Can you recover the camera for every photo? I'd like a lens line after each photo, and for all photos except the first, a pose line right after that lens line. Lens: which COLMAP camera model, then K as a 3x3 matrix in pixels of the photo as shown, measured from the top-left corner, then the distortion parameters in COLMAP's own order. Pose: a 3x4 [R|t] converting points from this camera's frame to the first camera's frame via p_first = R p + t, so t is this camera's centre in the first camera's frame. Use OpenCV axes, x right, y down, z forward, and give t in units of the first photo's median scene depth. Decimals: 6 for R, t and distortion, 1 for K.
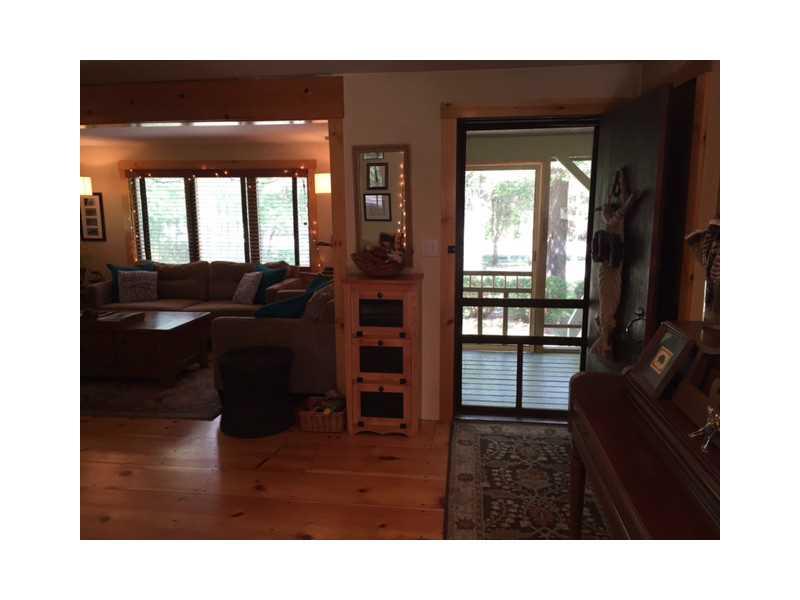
lens RADIAL K [[547.7, 0, 398.1], [0, 547.7, 297.4], [0, 0, 1]] dist [0.057745, -0.014276]
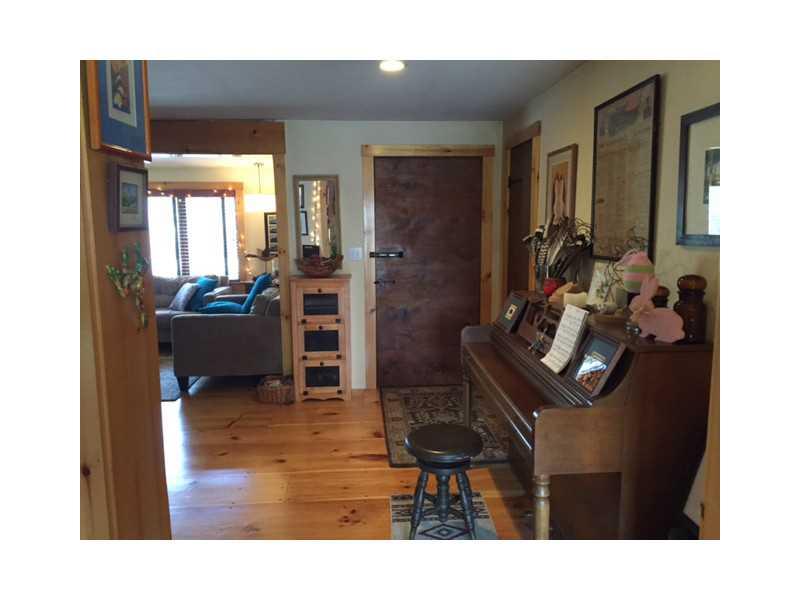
lens RADIAL K [[547.7, 0, 402.2], [0, 547.7, 294.9], [0, 0, 1]] dist [0.057745, -0.014276]
pose [[0.981714, -0.027571, 0.188353, -0.083405], [0.034185, 0.998904, -0.031956, 0.053093], [-0.187265, 0.037811, 0.981581, -0.297618]]
